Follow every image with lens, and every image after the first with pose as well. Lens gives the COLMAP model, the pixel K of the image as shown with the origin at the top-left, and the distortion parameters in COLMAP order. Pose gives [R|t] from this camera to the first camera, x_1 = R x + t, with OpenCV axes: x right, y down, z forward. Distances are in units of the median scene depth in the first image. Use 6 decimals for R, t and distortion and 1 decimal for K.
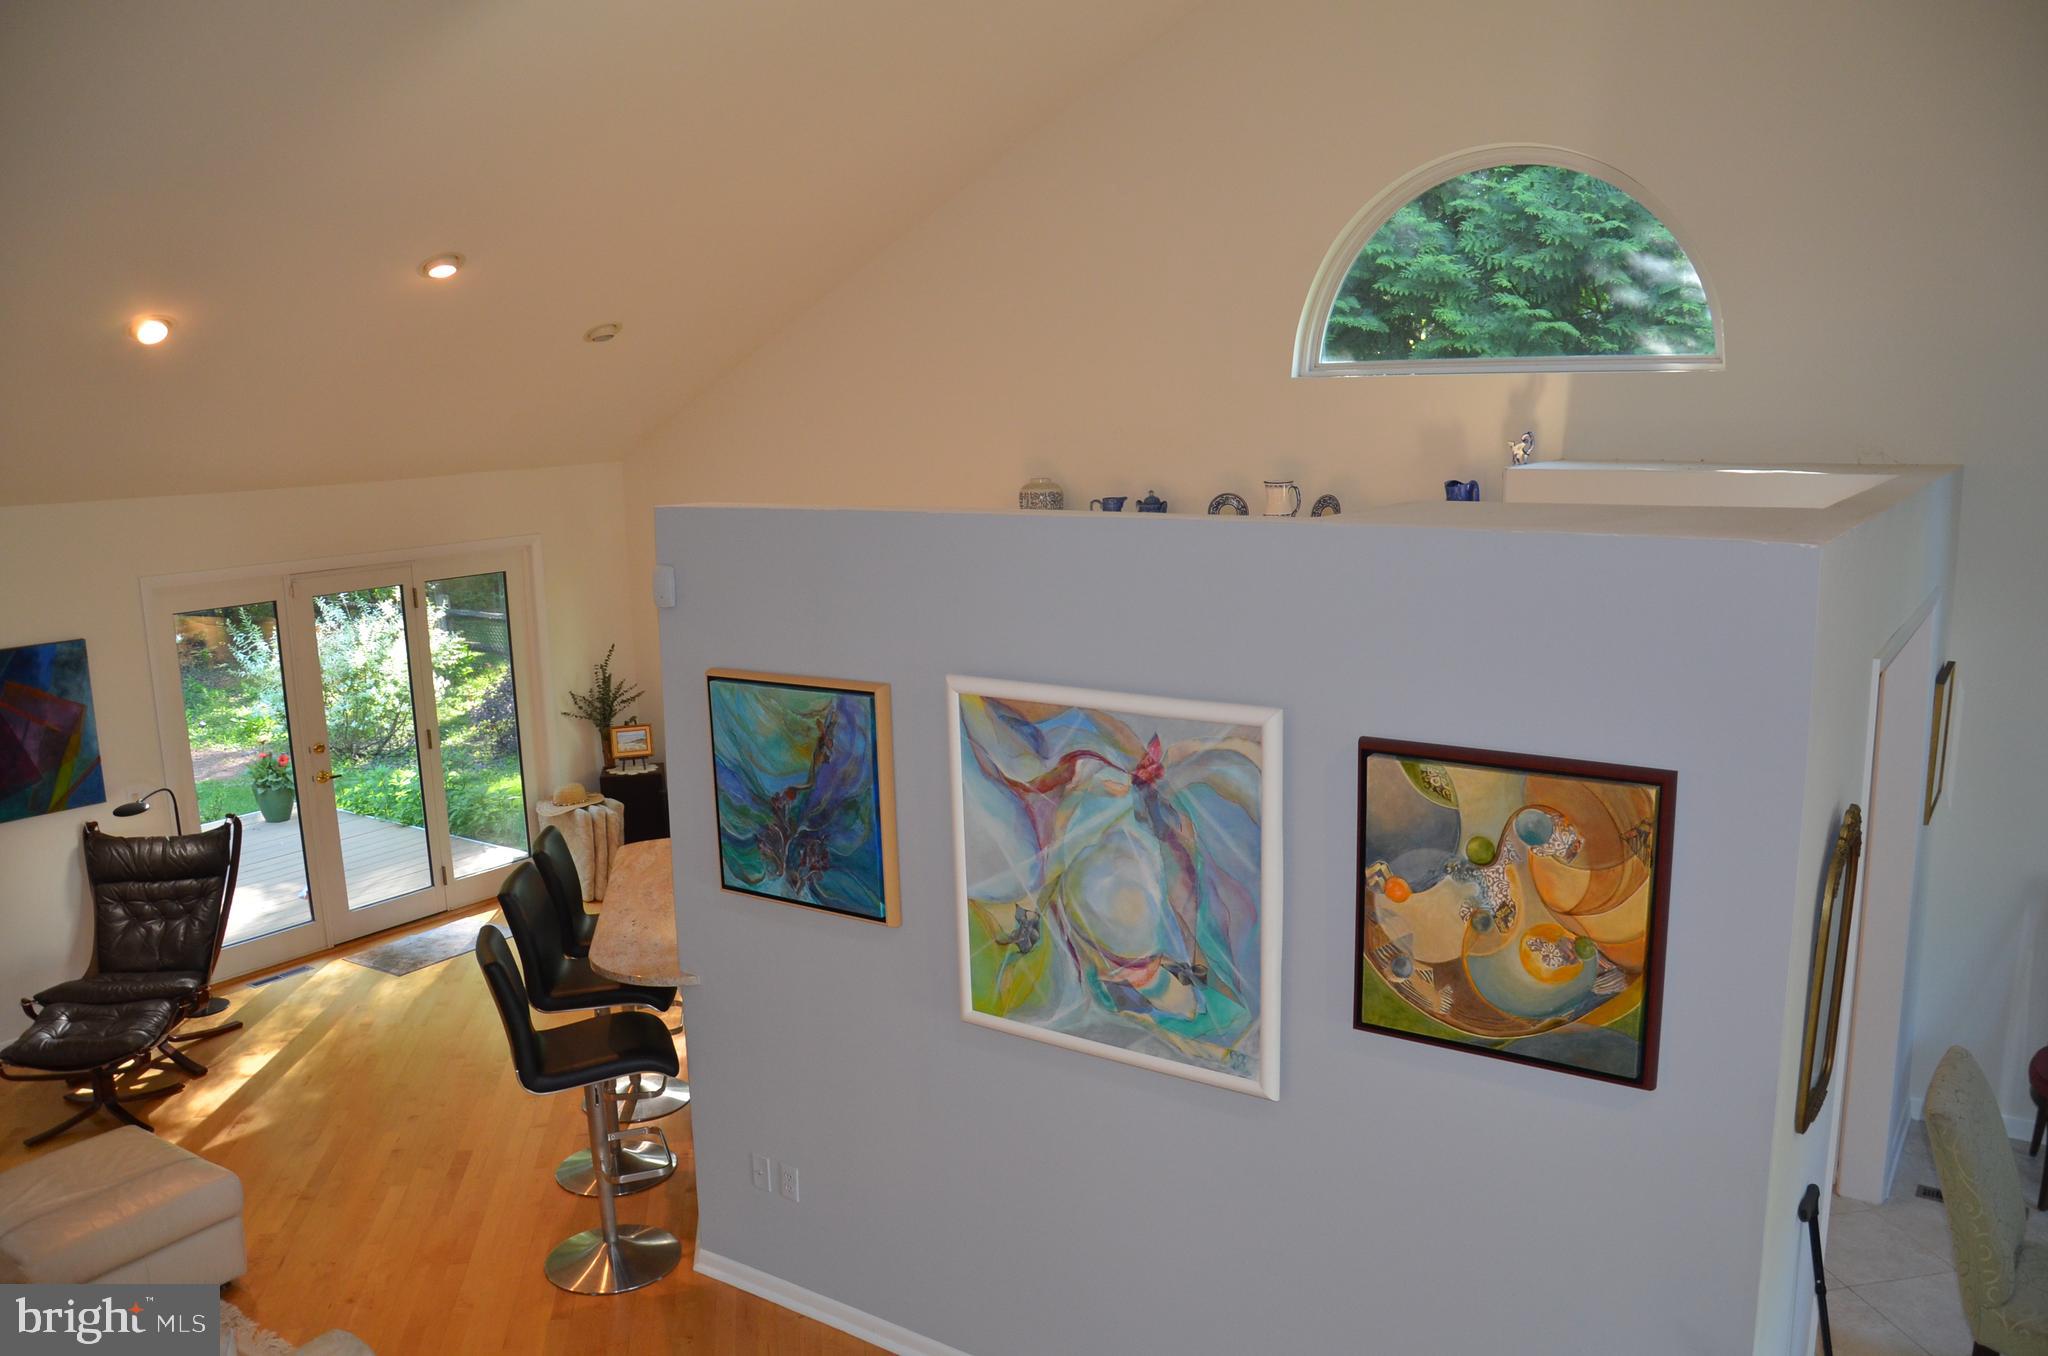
lens RADIAL K [[1604.7, 0, 1039.1], [0, 1604.7, 715.7], [0, 0, 1]] dist [-0.152228, 0.119563]
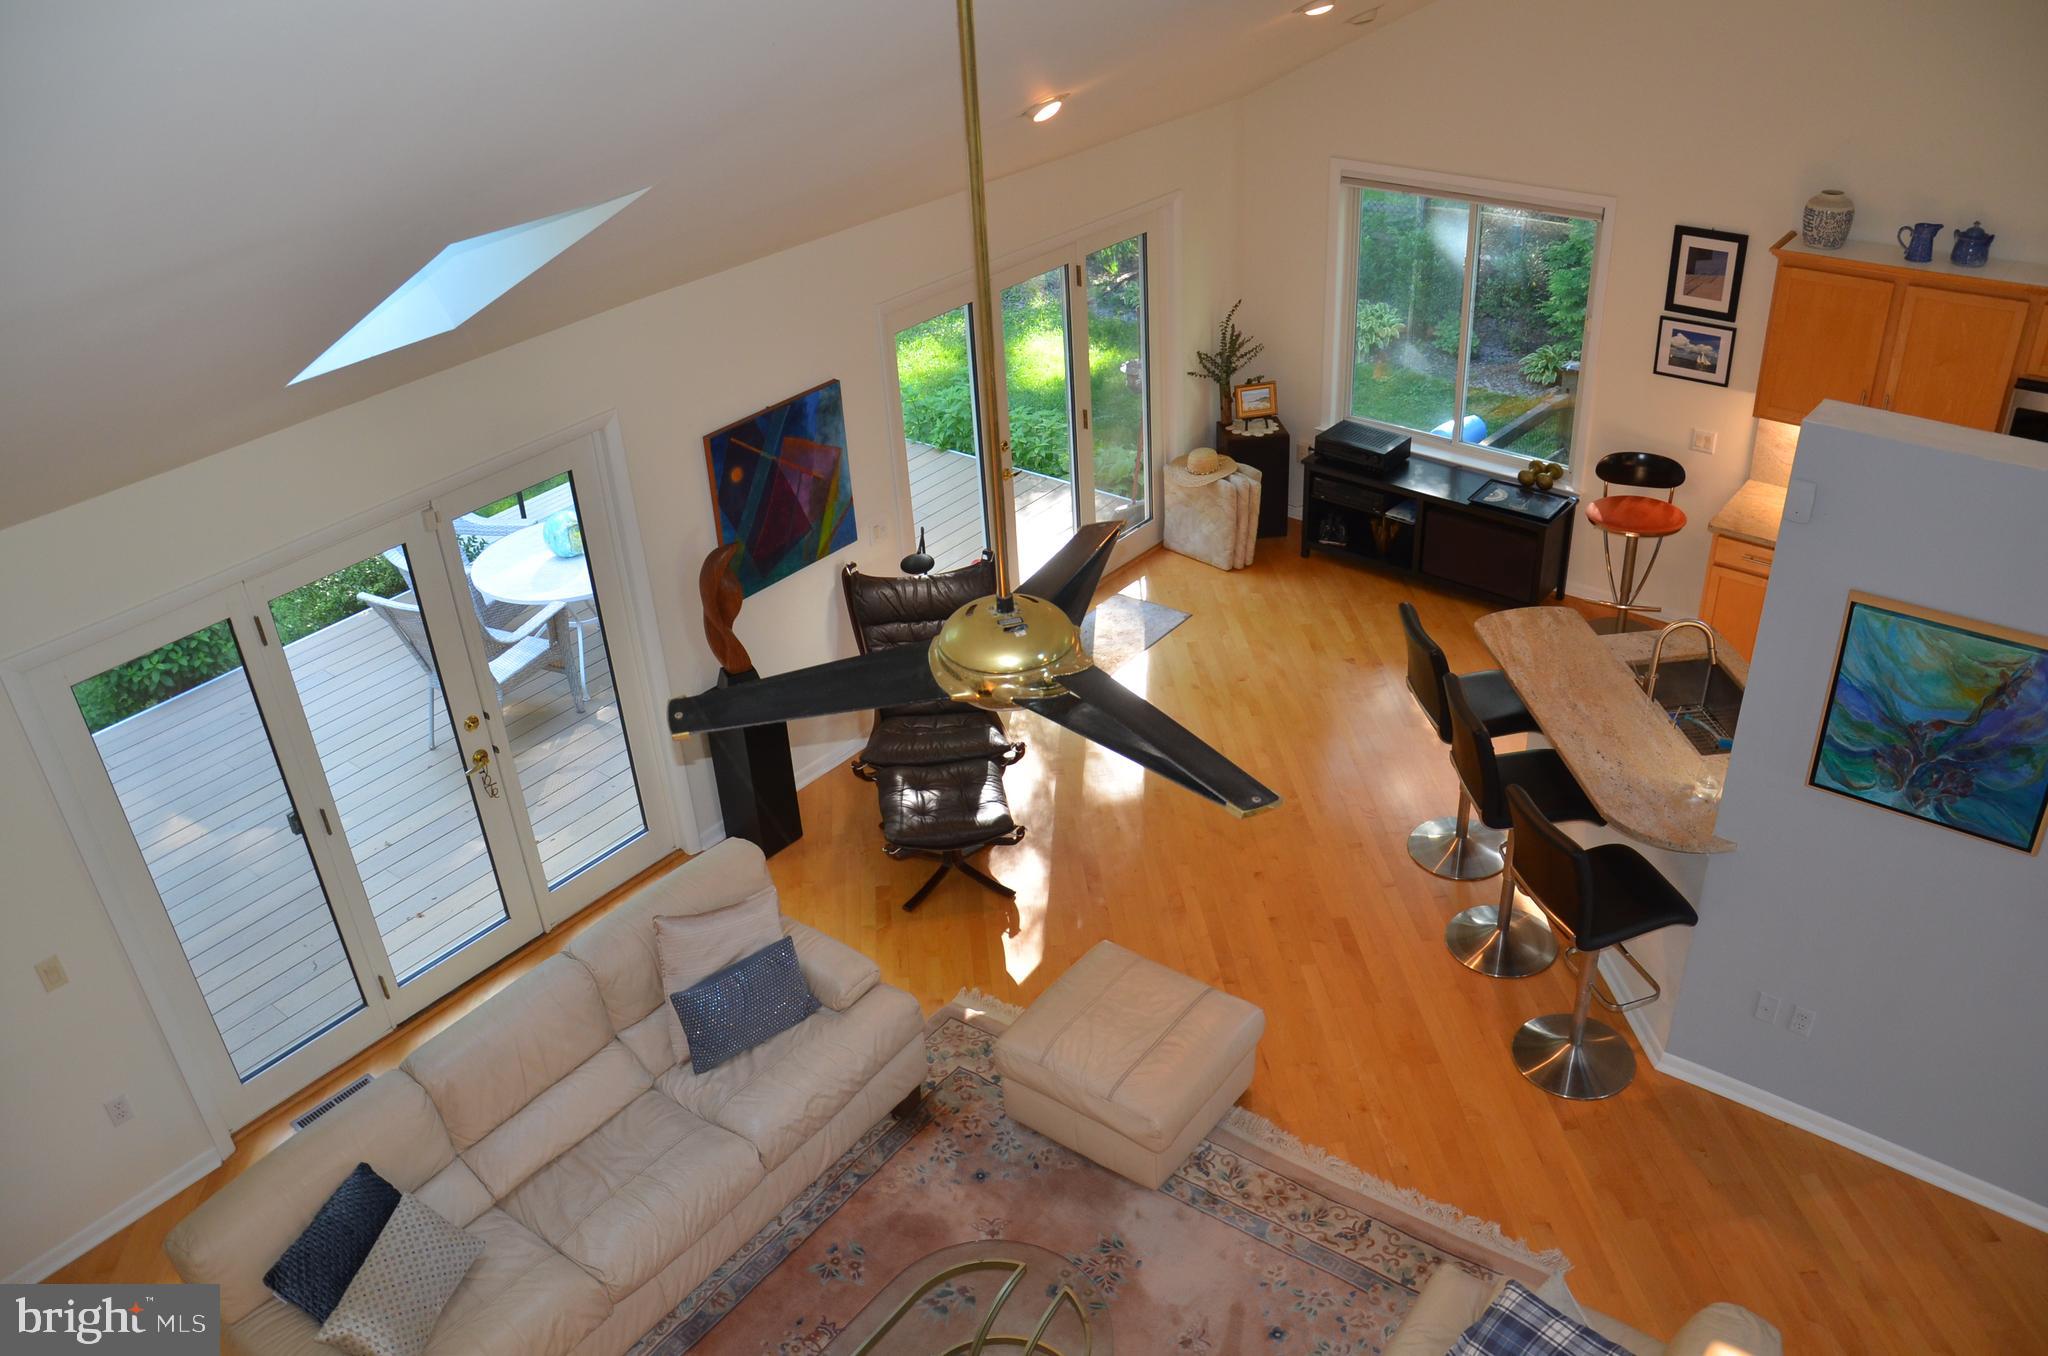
lens RADIAL K [[1604.7, 0, 1039.1], [0, 1604.7, 715.7], [0, 0, 1]] dist [-0.152228, 0.119563]
pose [[0.997521, 0.012683, -0.069211, -0.435055], [0.012983, 0.933556, 0.358196, -0.210087], [0.069155, -0.358207, 0.931078, 0.022801]]
